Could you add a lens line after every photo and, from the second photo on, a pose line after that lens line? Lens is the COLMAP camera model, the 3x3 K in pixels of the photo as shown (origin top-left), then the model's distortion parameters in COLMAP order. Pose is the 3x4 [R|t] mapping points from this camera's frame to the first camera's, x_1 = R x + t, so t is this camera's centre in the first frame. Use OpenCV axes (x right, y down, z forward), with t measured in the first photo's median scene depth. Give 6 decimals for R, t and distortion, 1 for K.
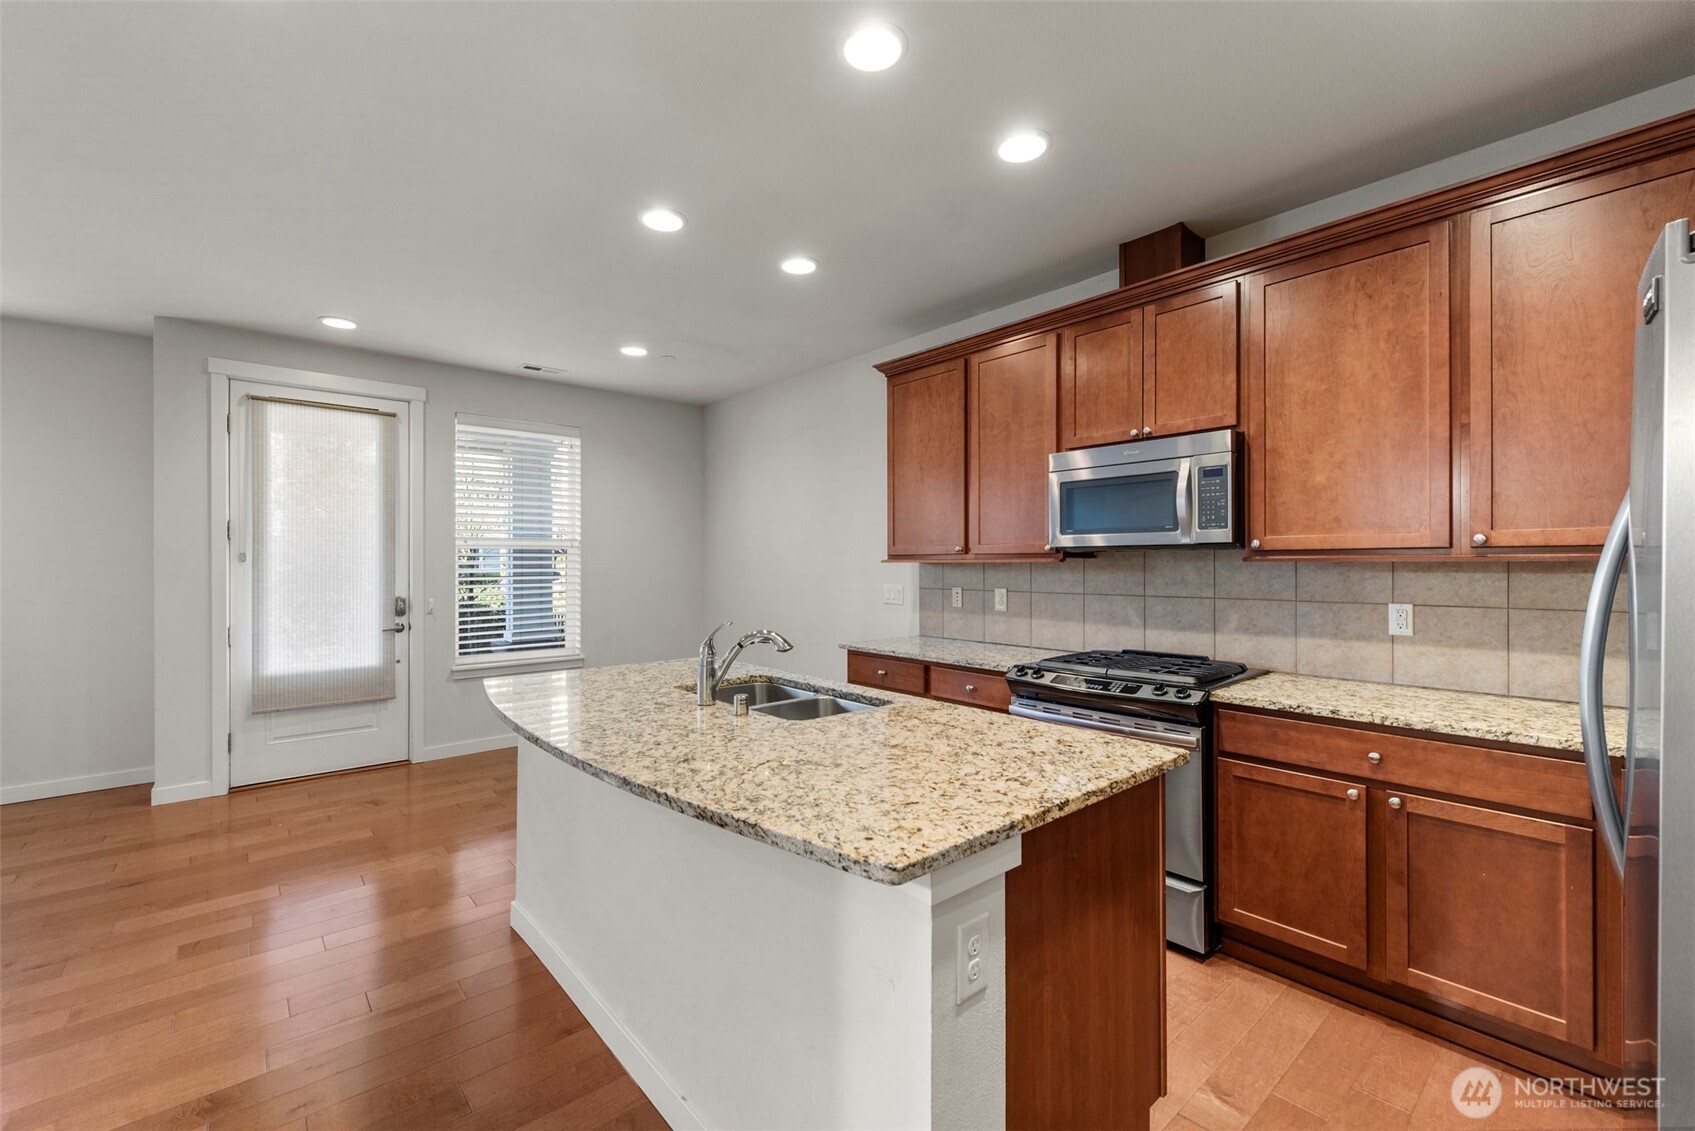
lens RADIAL K [[709.0, 0, 845.8], [0, 709.0, 568.9], [0, 0, 1]] dist [0.017822, 0.000380]
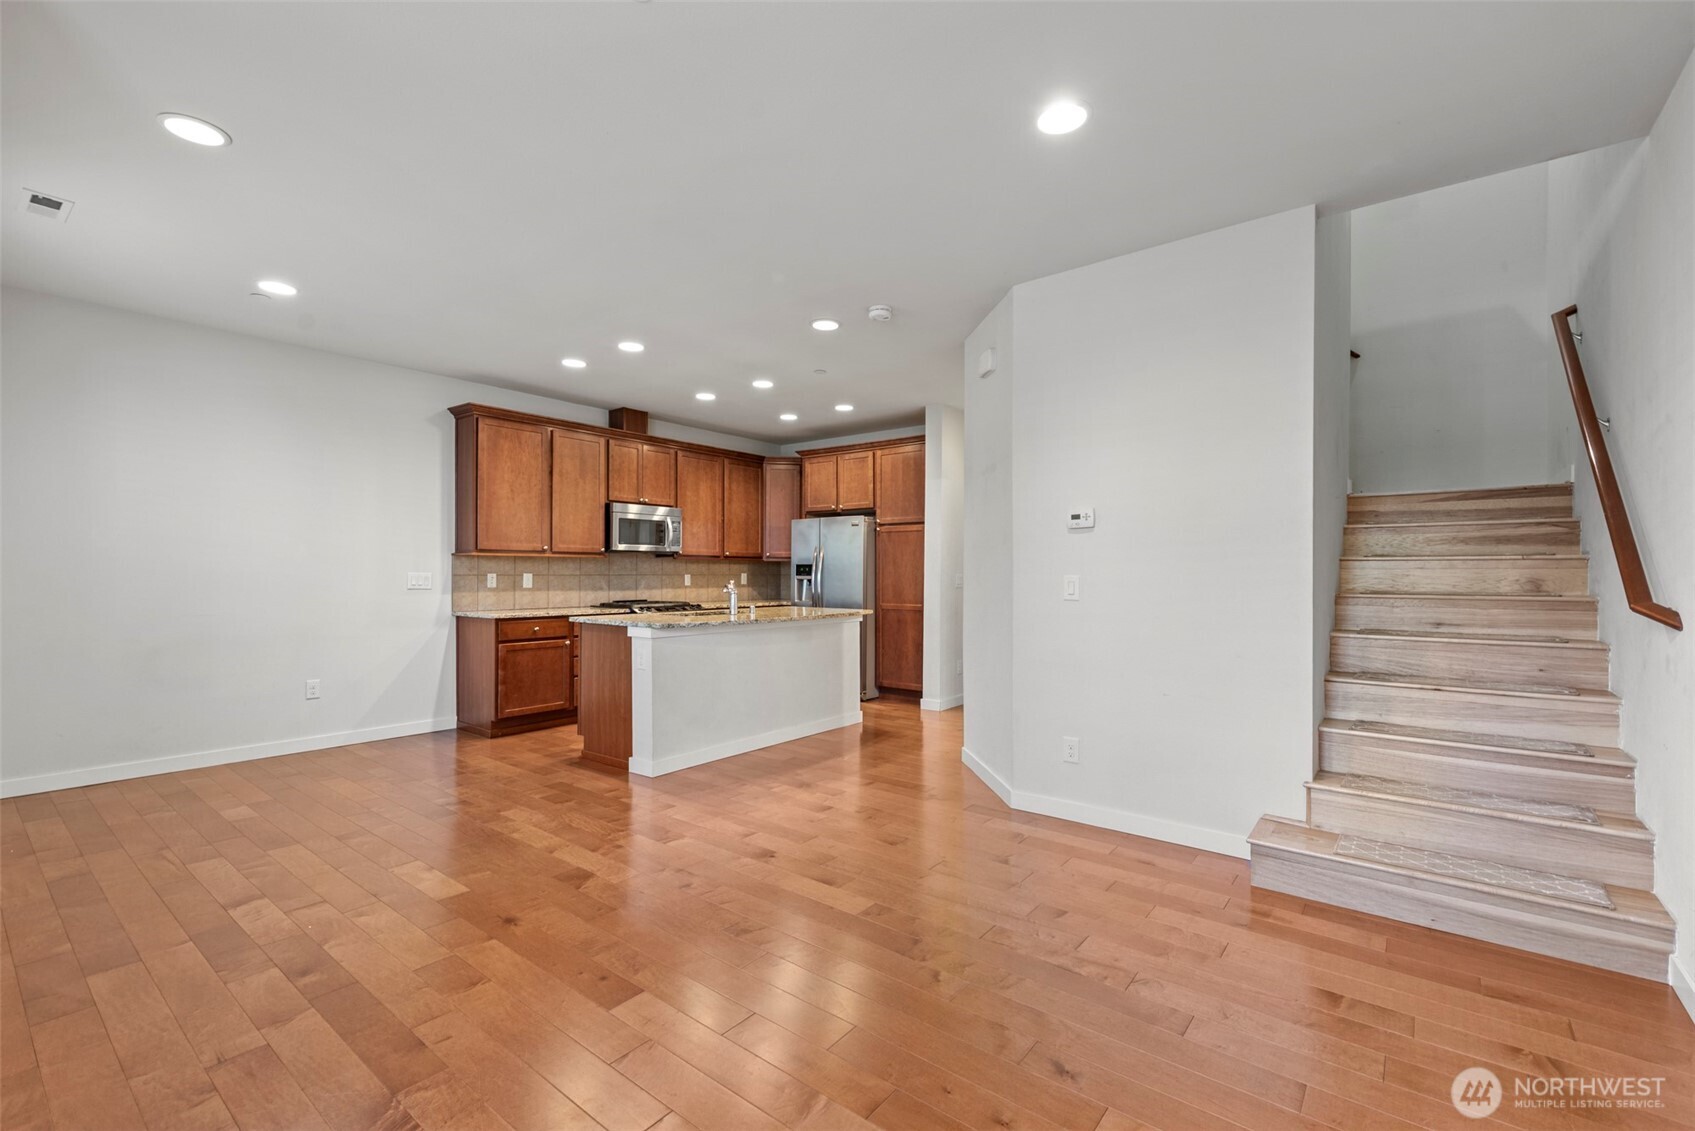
lens RADIAL K [[732.1, 0, 846.4], [0, 732.1, 575.3], [0, 0, 1]] dist [-0.001142, -0.000341]
pose [[-0.187468, -0.004683, 0.982260, -1.640491], [0.001915, 0.999985, 0.005133, 0.027307], [-0.982269, 0.002844, -0.187456, 0.673269]]
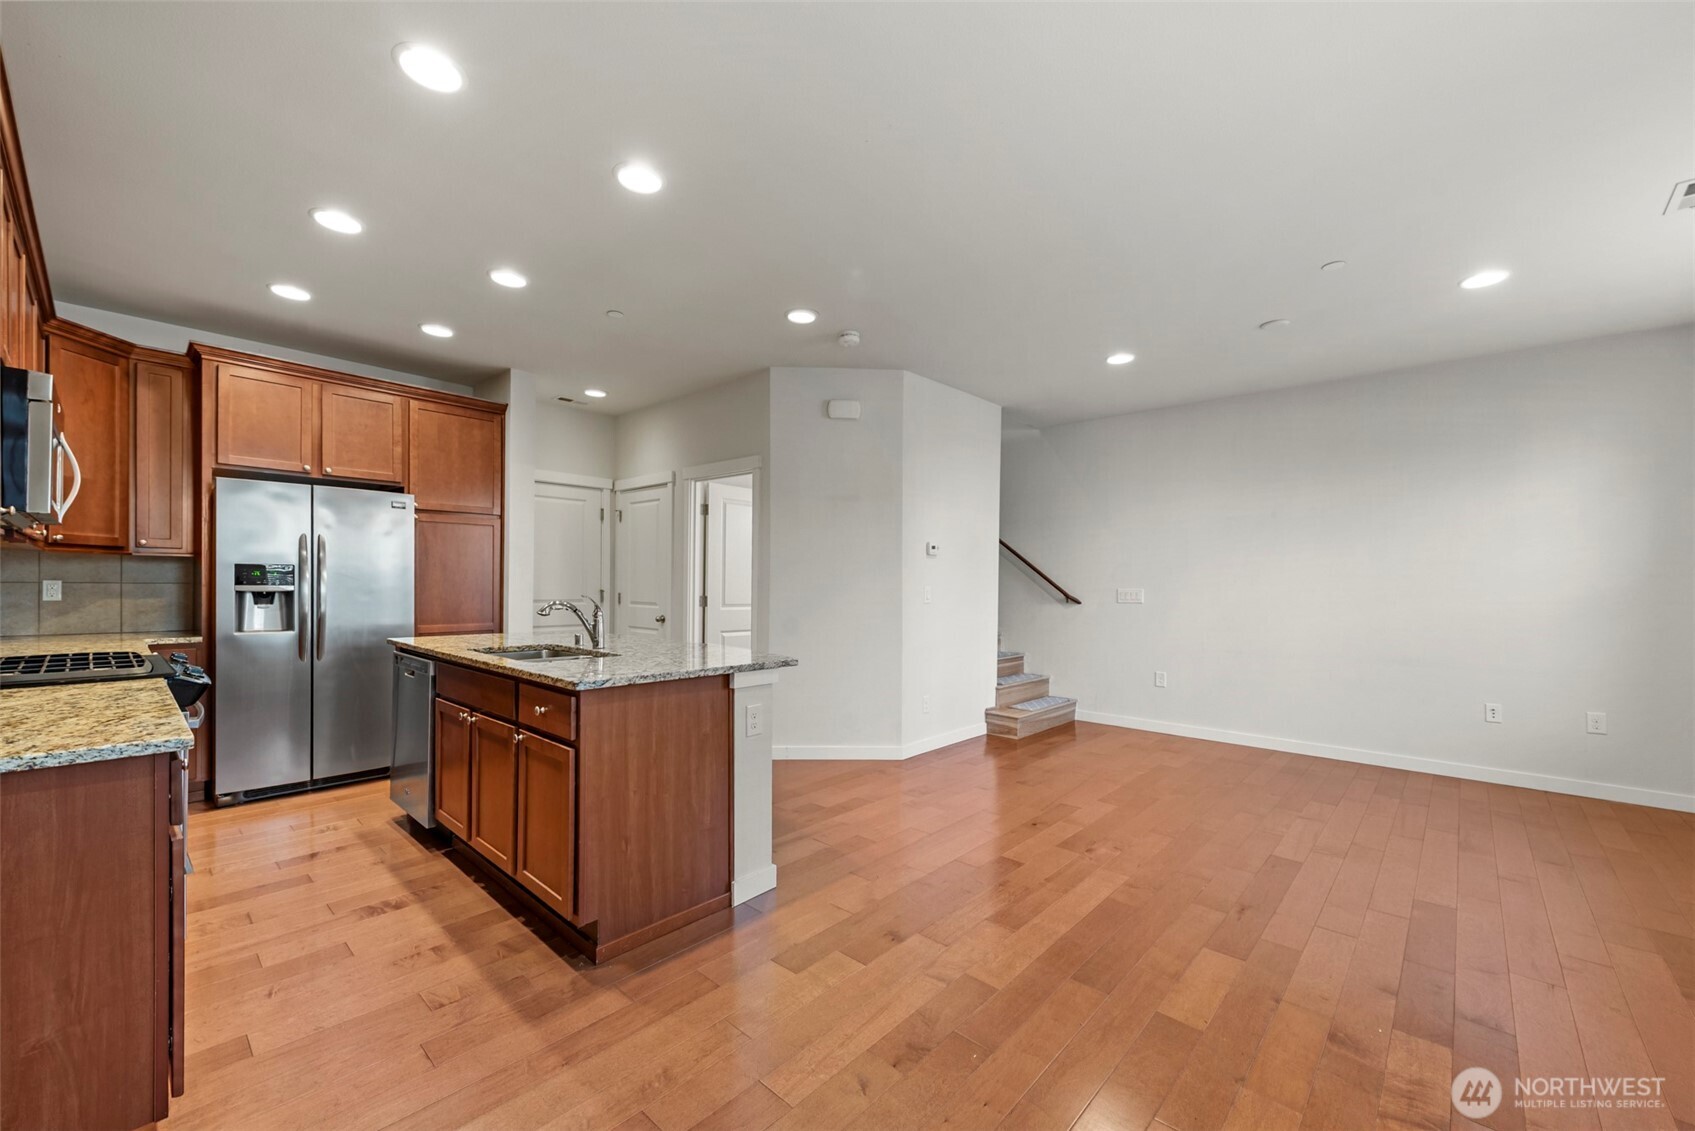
lens RADIAL K [[671.5, 0, 845.4], [0, 671.5, 585.4], [0, 0, 1]] dist [-0.000736, -0.000199]
pose [[-0.993081, -0.008962, -0.117085, -0.342773], [-0.010176, 0.999900, 0.009772, 0.019719], [0.116986, 0.010896, -0.993074, 1.543621]]
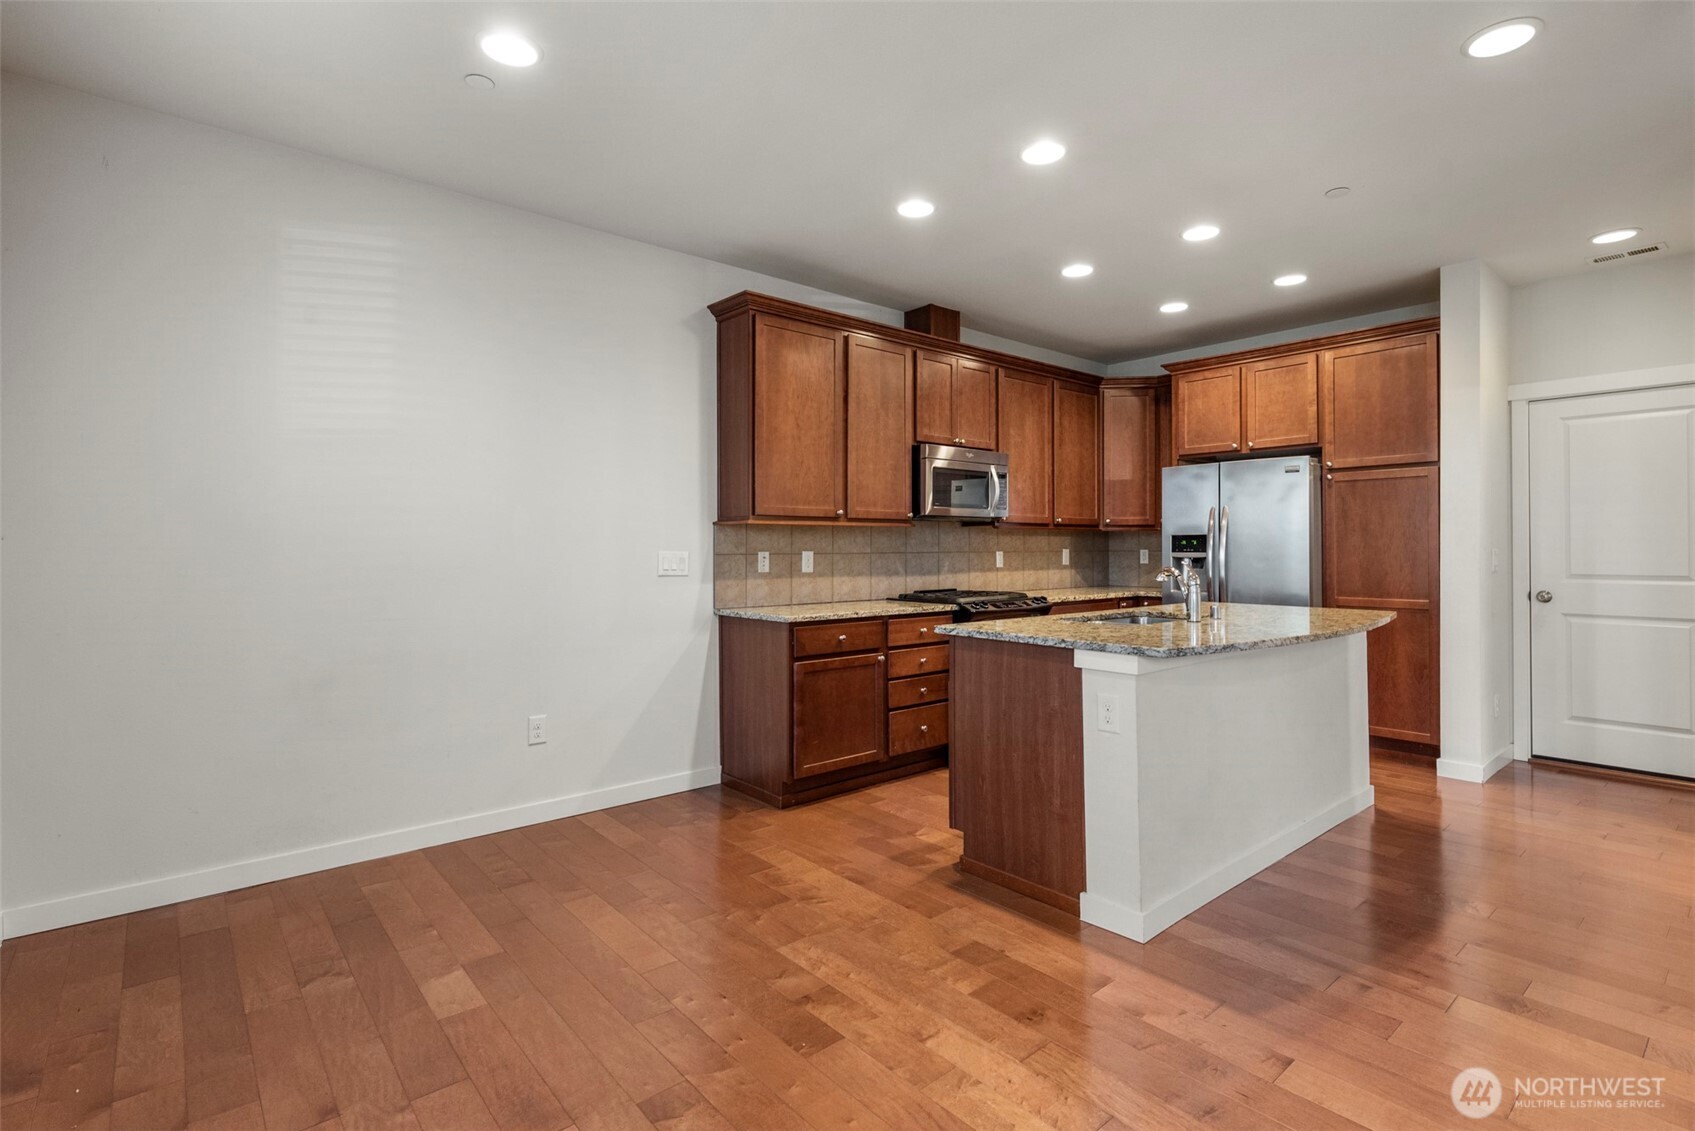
lens RADIAL K [[806.6, 0, 848.9], [0, 806.6, 545.1], [0, 0, 1]] dist [0.003525, -0.000029]
pose [[0.012015, 0.002953, 0.999923, -1.076299], [0.008051, 0.999963, -0.003050, 0.024999], [-0.999895, 0.008087, 0.011990, 1.014188]]
